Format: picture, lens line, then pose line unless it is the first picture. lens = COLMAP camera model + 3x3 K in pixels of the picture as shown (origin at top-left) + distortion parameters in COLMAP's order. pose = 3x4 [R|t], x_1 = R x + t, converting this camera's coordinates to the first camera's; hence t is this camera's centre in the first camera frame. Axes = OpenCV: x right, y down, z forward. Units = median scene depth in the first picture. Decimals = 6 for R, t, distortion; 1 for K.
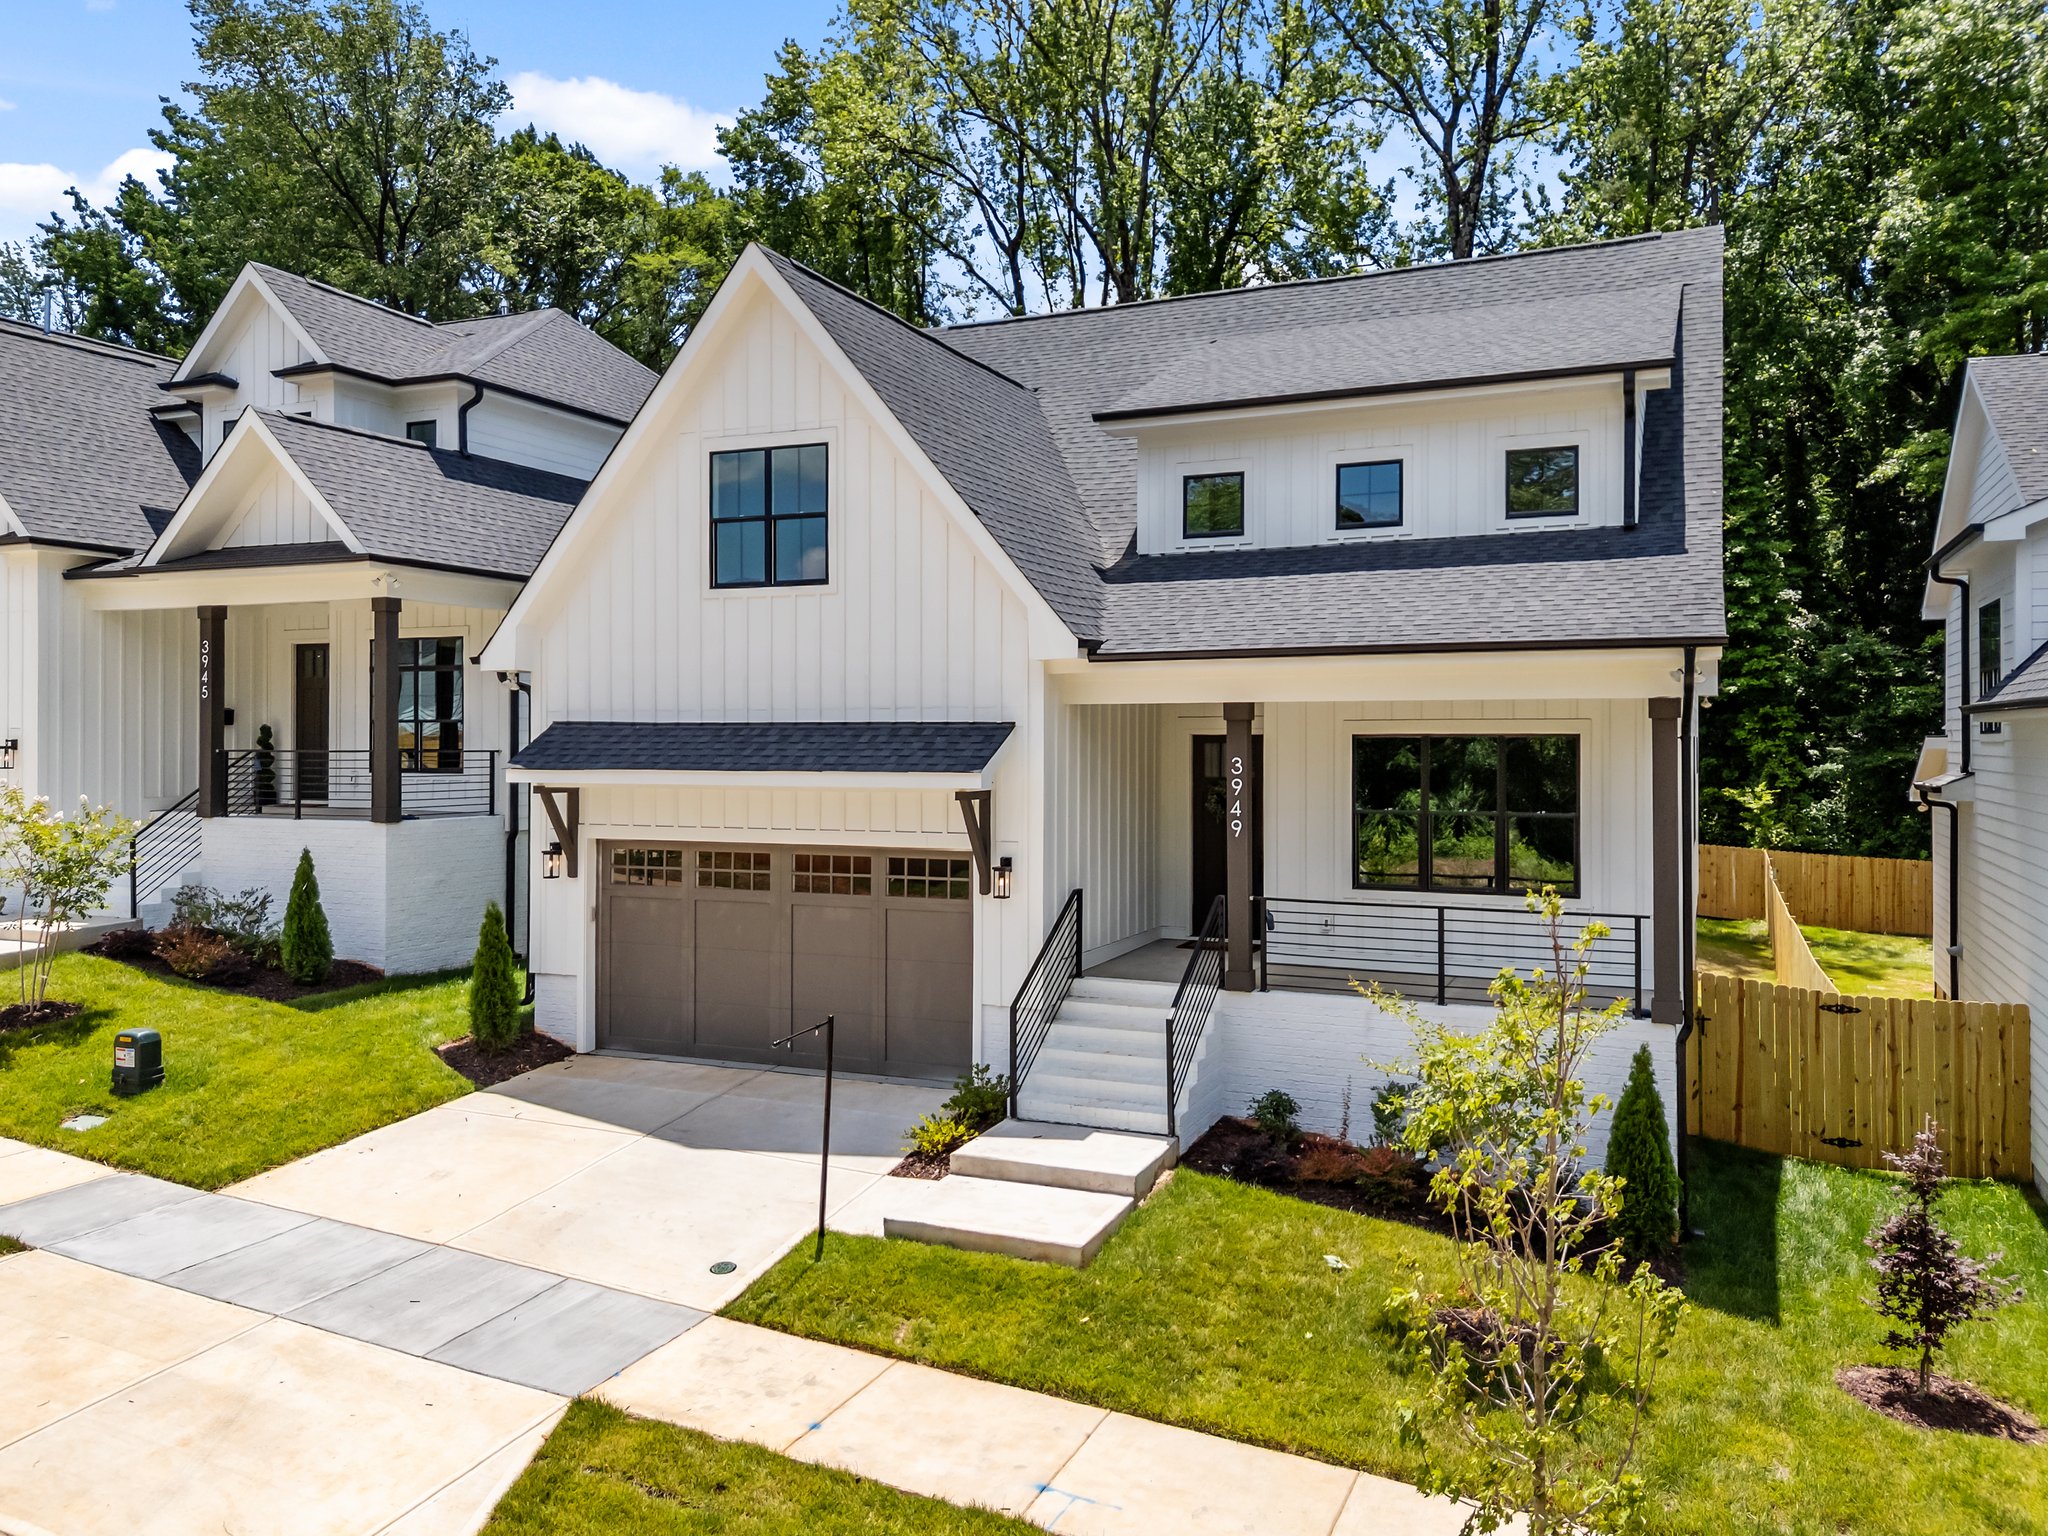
lens RADIAL K [[1527.1, 0, 1013.6], [0, 1527.1, 743.3], [0, 0, 1]] dist [0.070281, -0.066444]
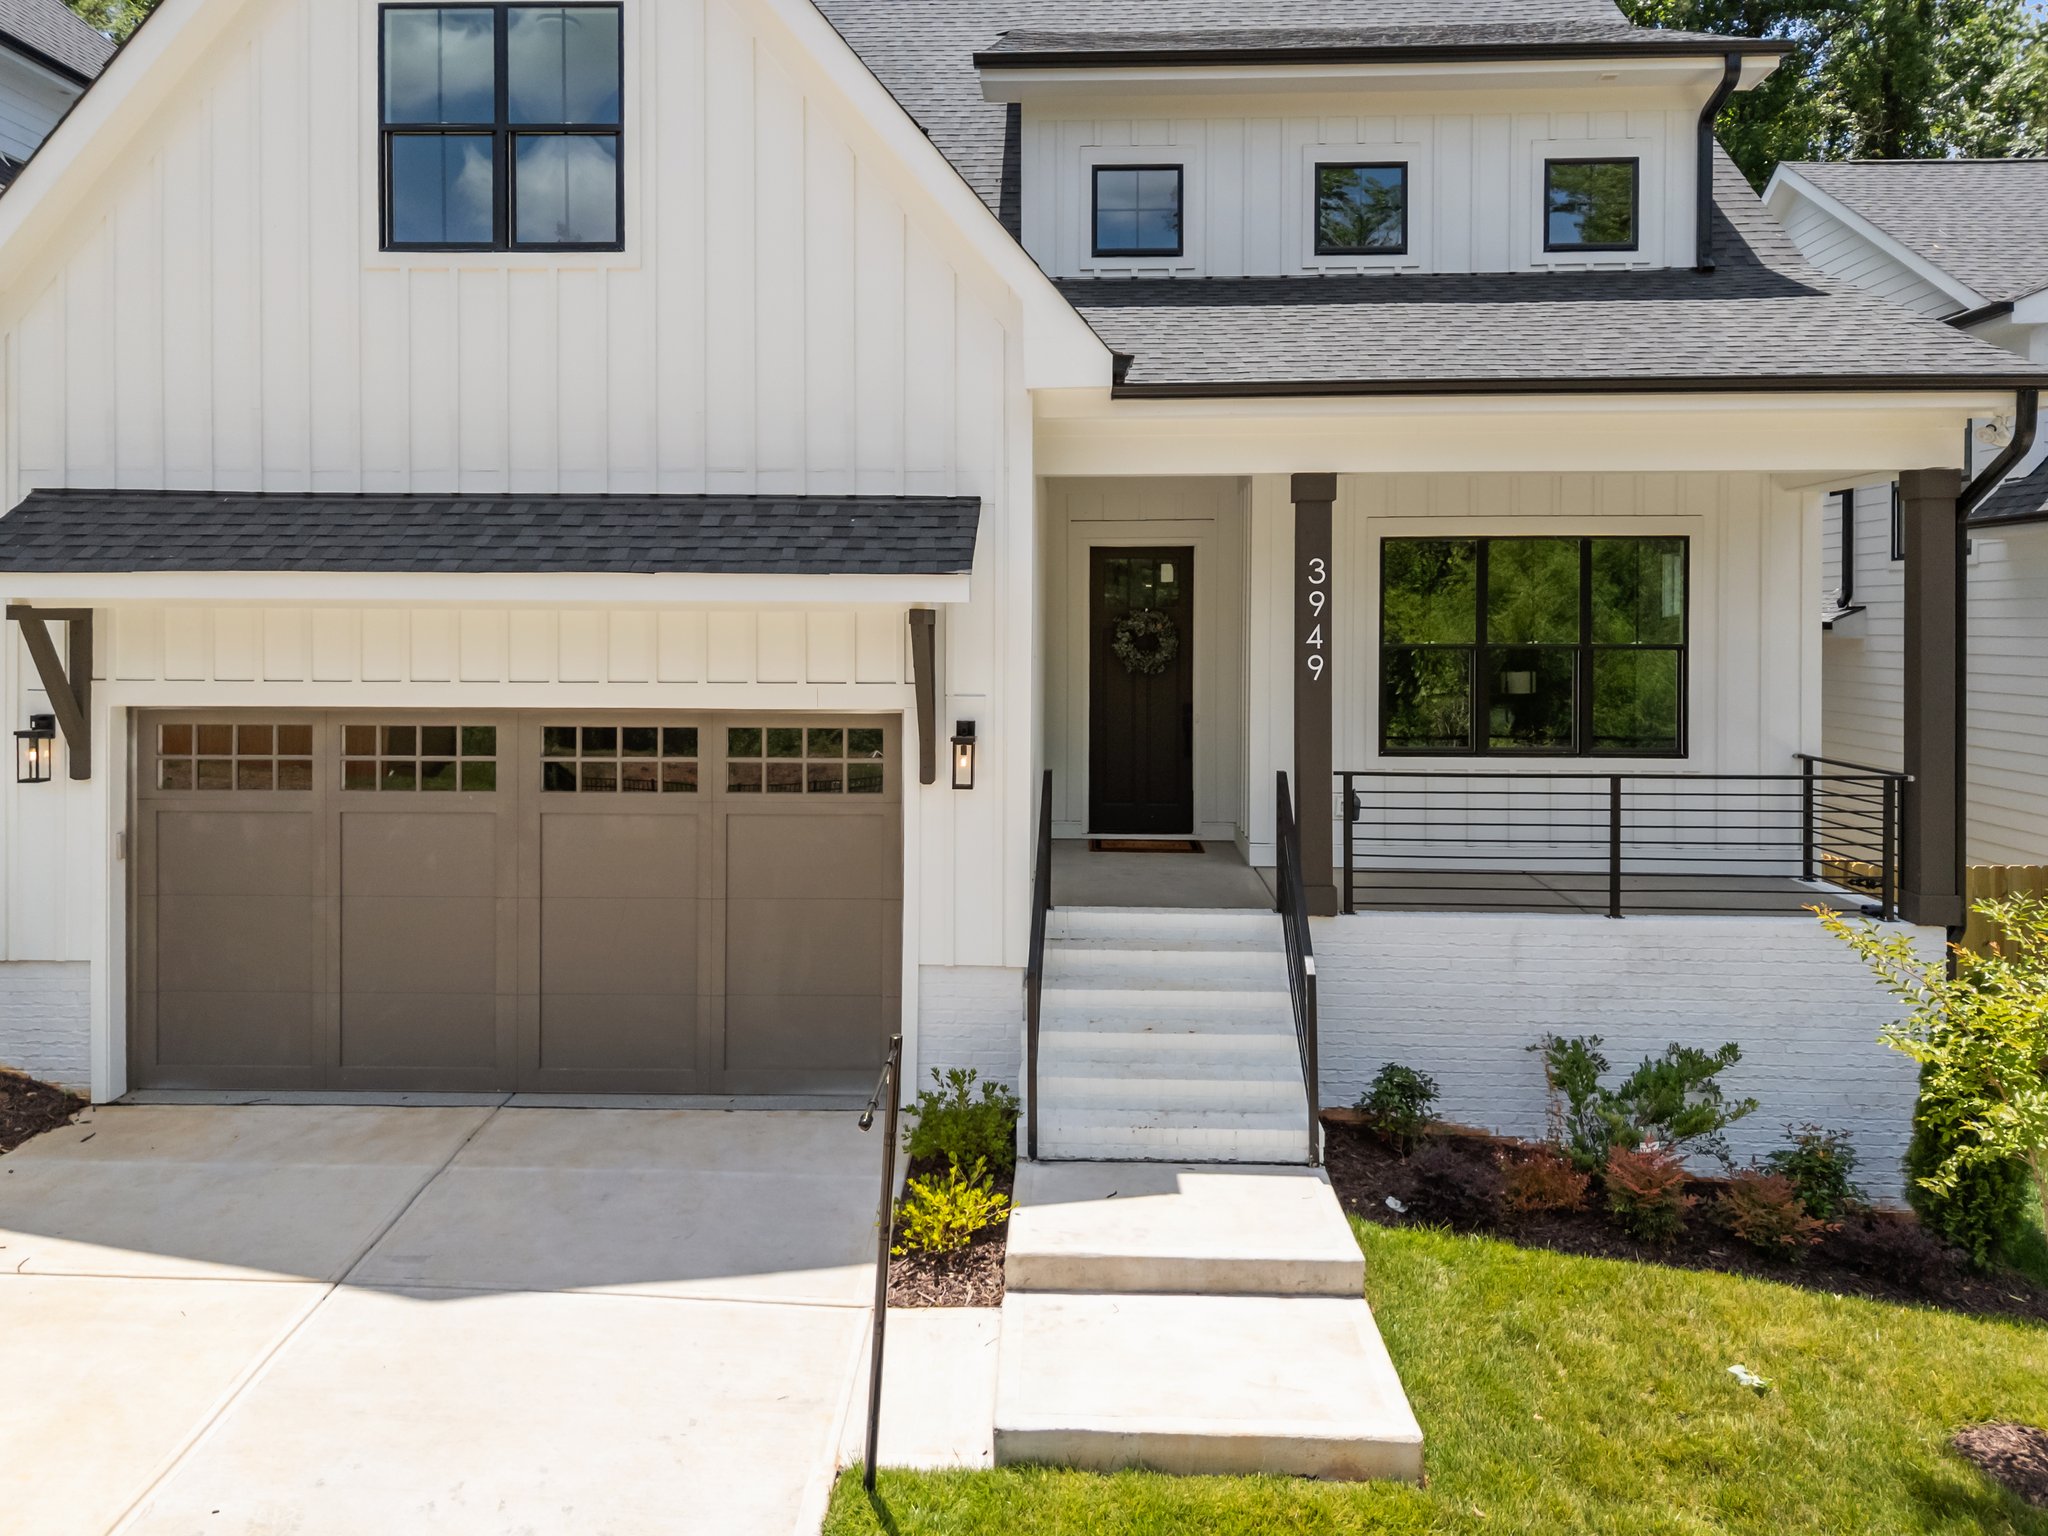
lens RADIAL K [[1527.1, 0, 1004.4], [0, 1527.1, 674.0], [0, 0, 1]] dist [0.070281, -0.066444]
pose [[0.930318, -0.010347, 0.366608, -0.210333], [-0.001026, 0.999525, 0.030815, 0.037644], [-0.366753, -0.029044, 0.929865, 0.429221]]
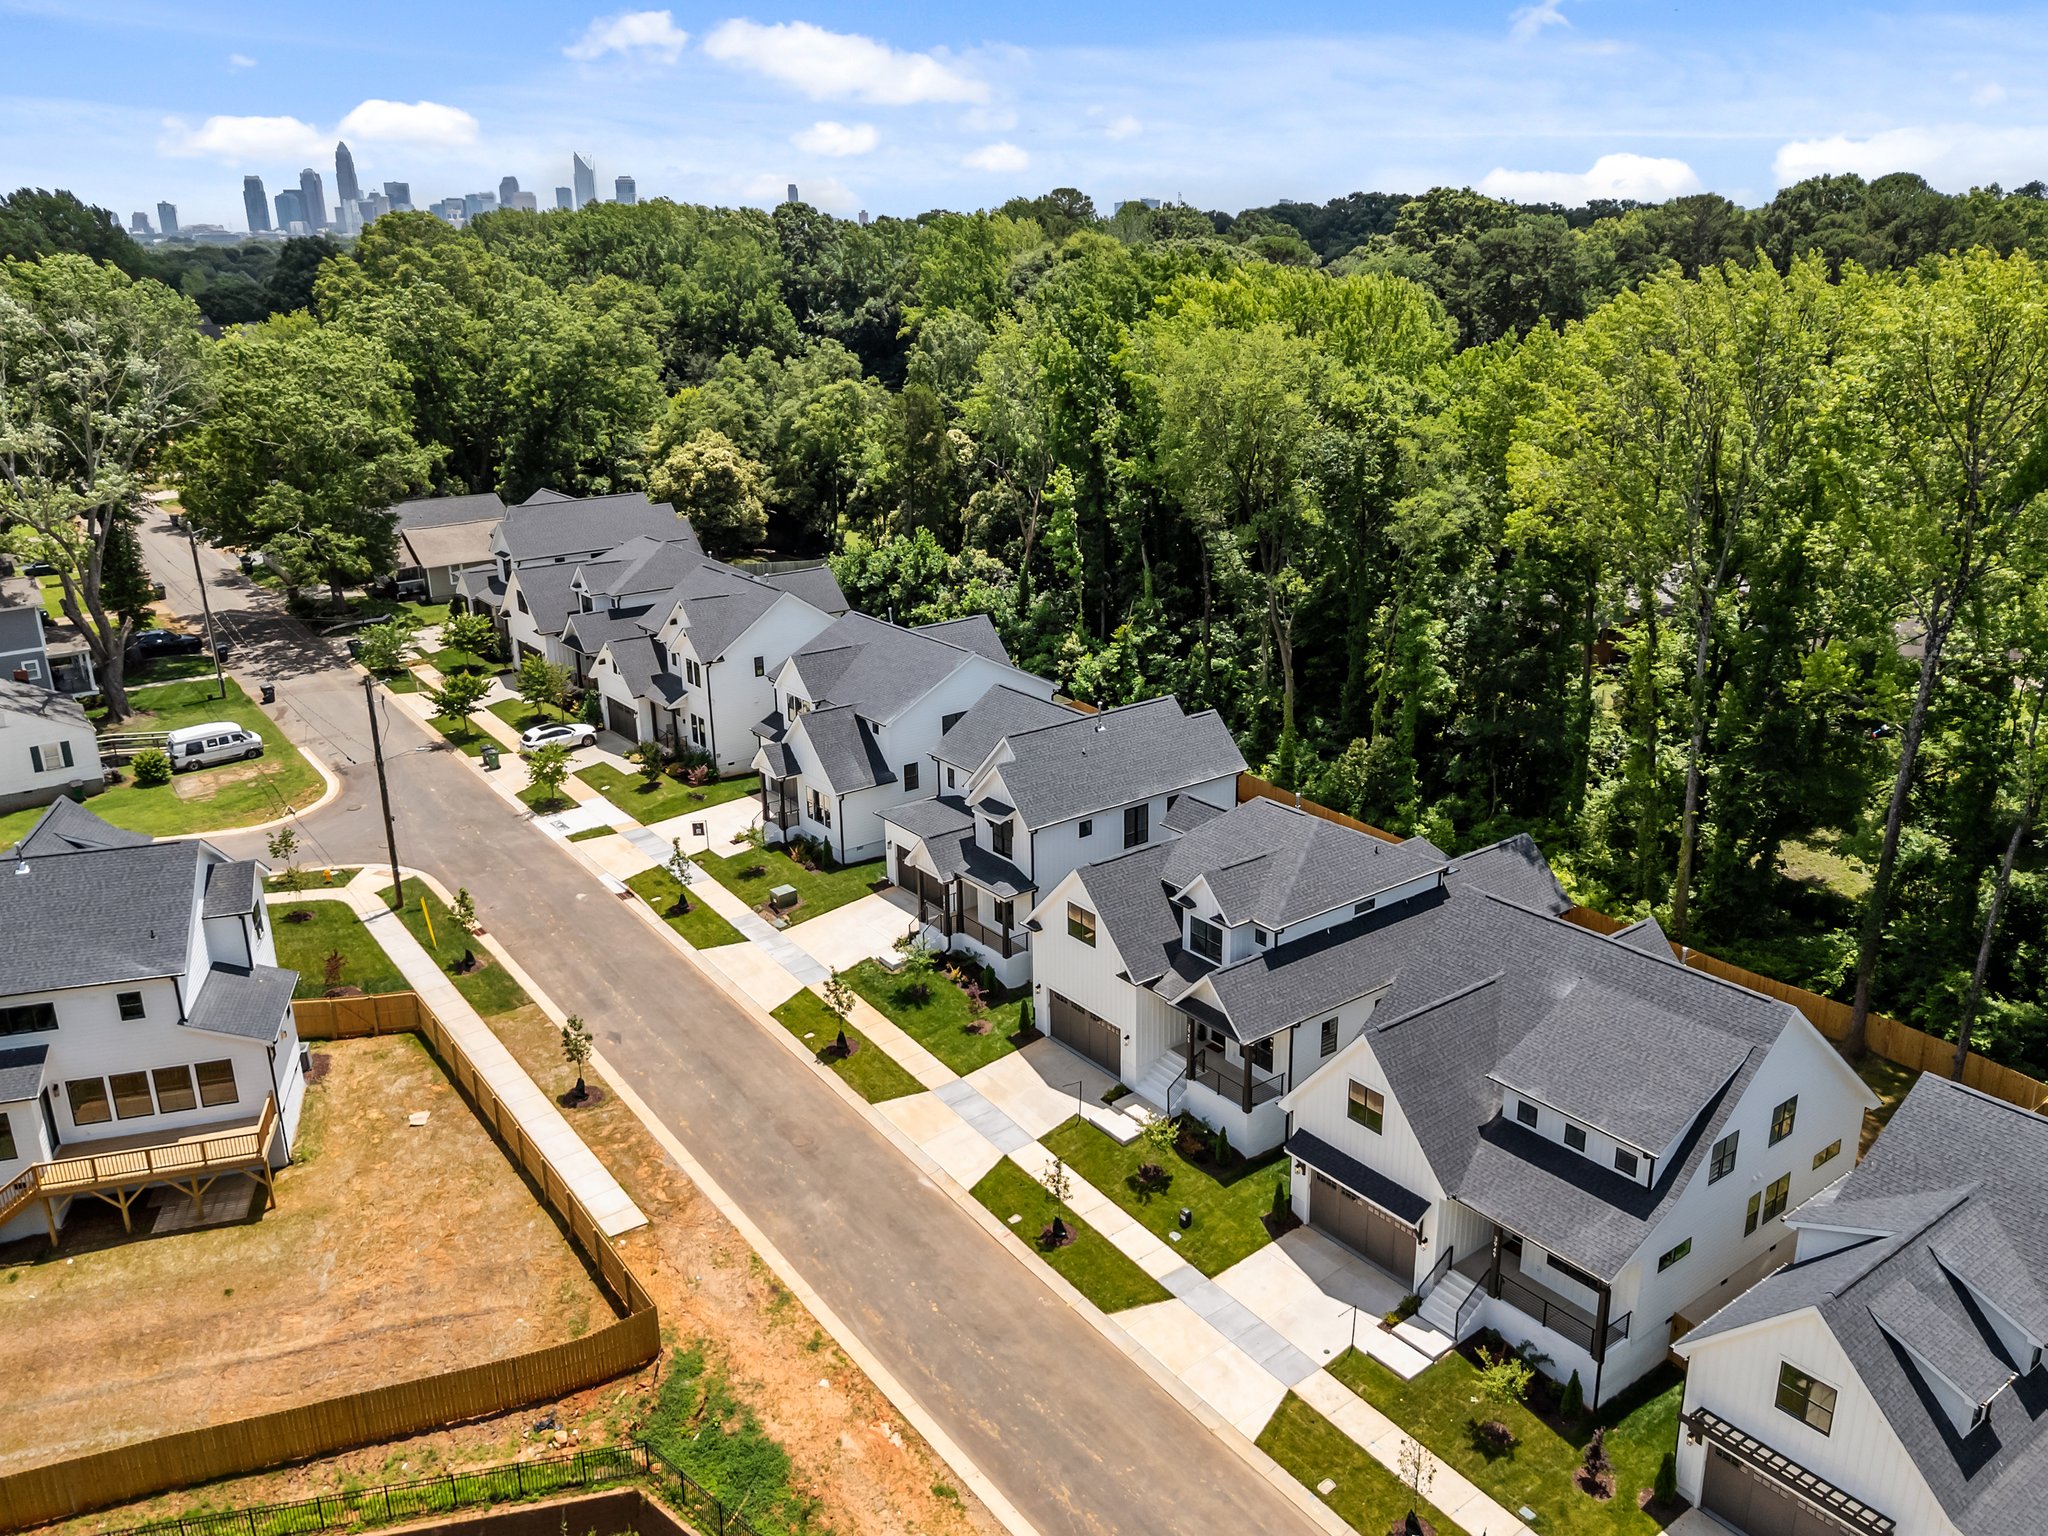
lens RADIAL K [[1593.2, 0, 1025.5], [0, 1593.2, 758.6], [0, 0, 1]] dist [0.064137, -0.053236]
pose [[0.878907, 0.135471, -0.457350, 0.677796], [0.020194, 0.947394, 0.319433, -2.020334], [0.476565, -0.289988, 0.829936, -1.983008]]
